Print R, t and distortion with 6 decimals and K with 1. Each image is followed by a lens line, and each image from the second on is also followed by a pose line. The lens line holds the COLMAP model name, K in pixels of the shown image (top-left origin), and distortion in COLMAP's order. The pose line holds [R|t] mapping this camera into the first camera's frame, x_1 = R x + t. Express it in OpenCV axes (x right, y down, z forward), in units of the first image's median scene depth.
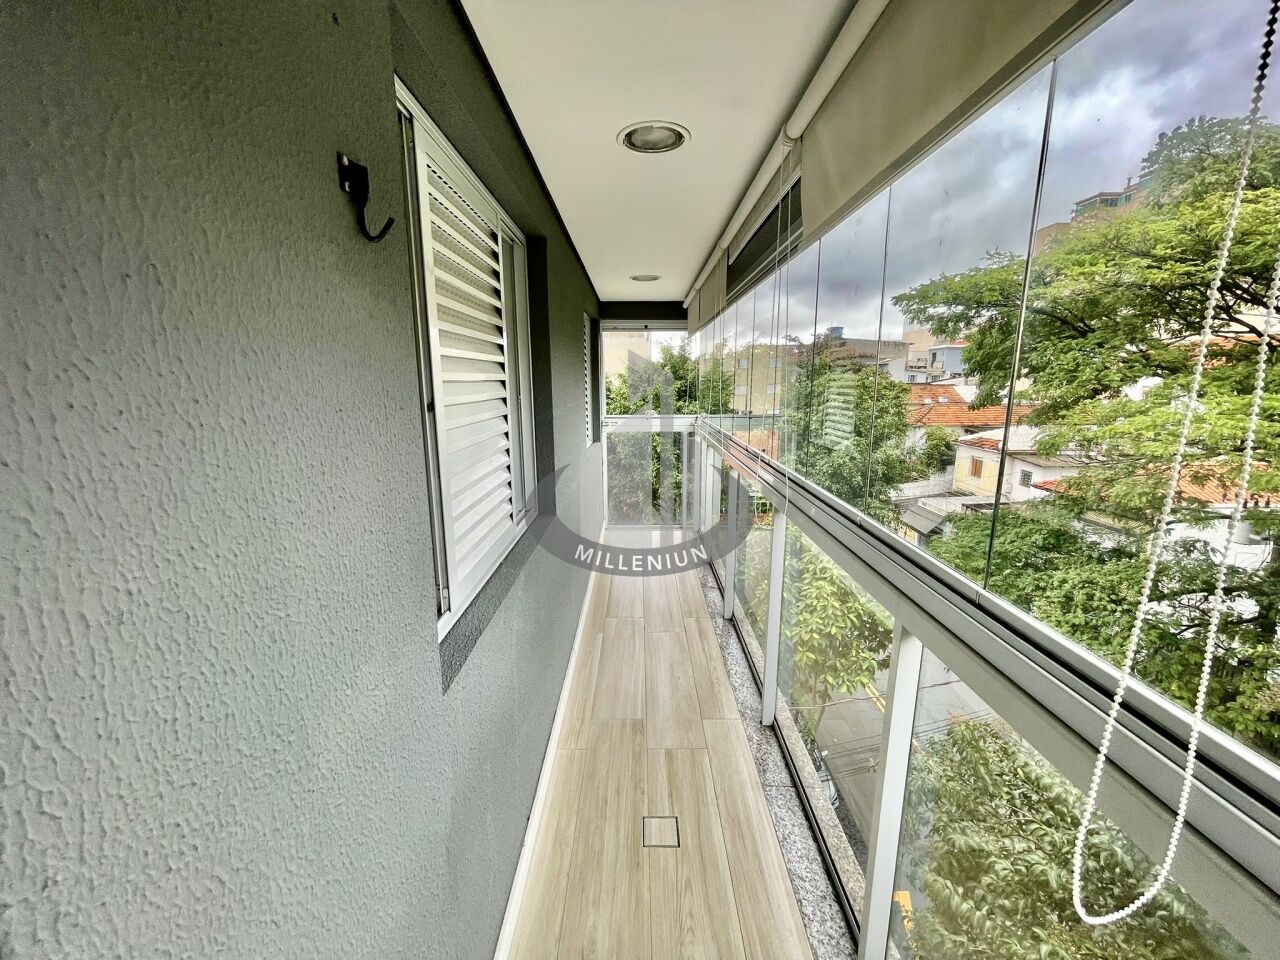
lens RADIAL K [[519.5, 0, 638.1], [0, 519.5, 482.3], [0, 0, 1]] dist [-0.002690, -0.000077]
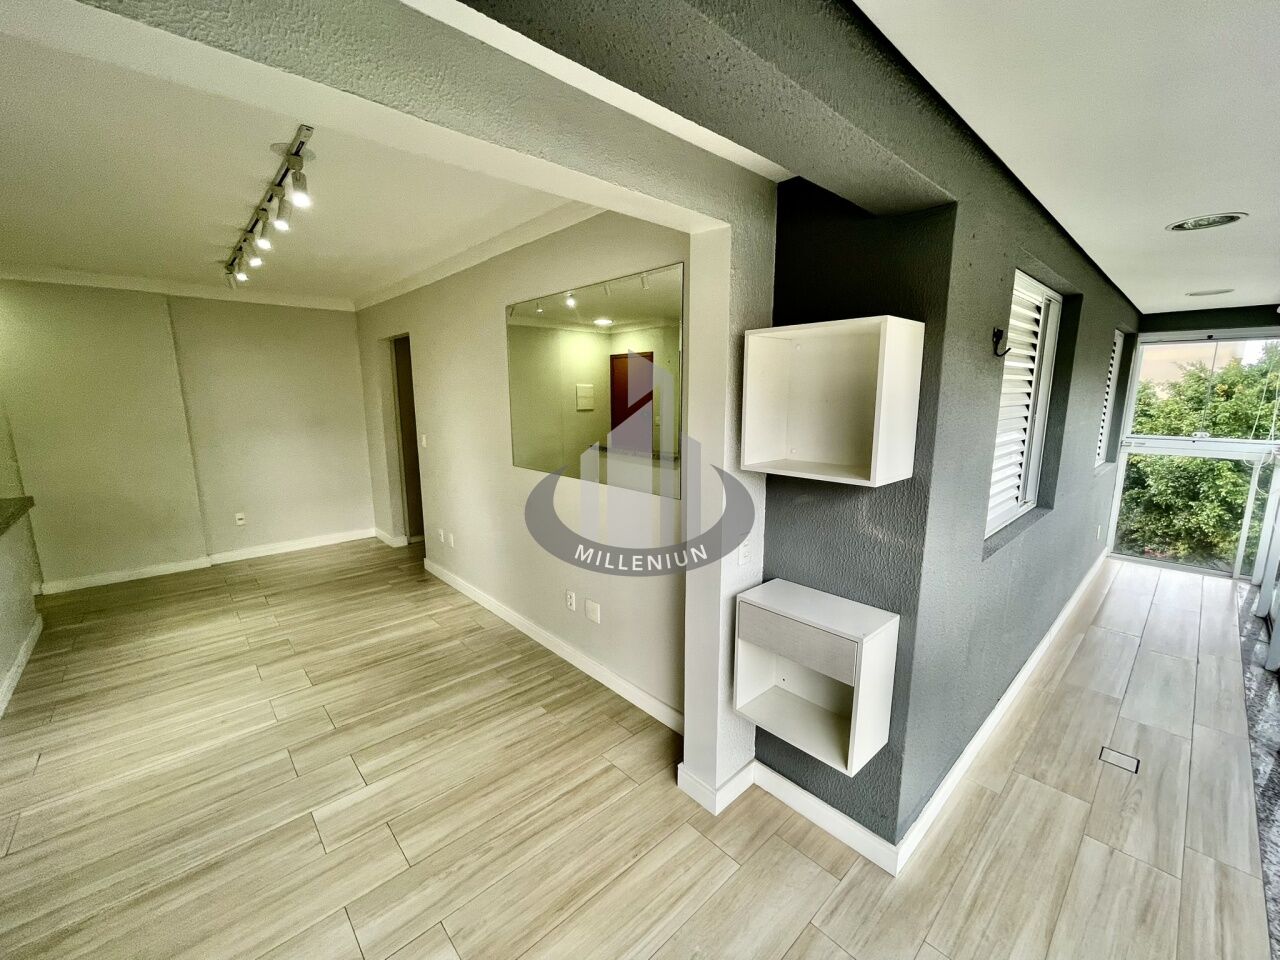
lens RADIAL K [[521.8, 0, 633.7], [0, 521.8, 479.9], [0, 0, 1]] dist [-0.000584, 0.000454]
pose [[0.674231, 0.125777, -0.727731, 0.033490], [-0.142173, 0.989064, 0.039223, 0.044275], [0.724706, 0.077018, 0.684740, -0.306855]]
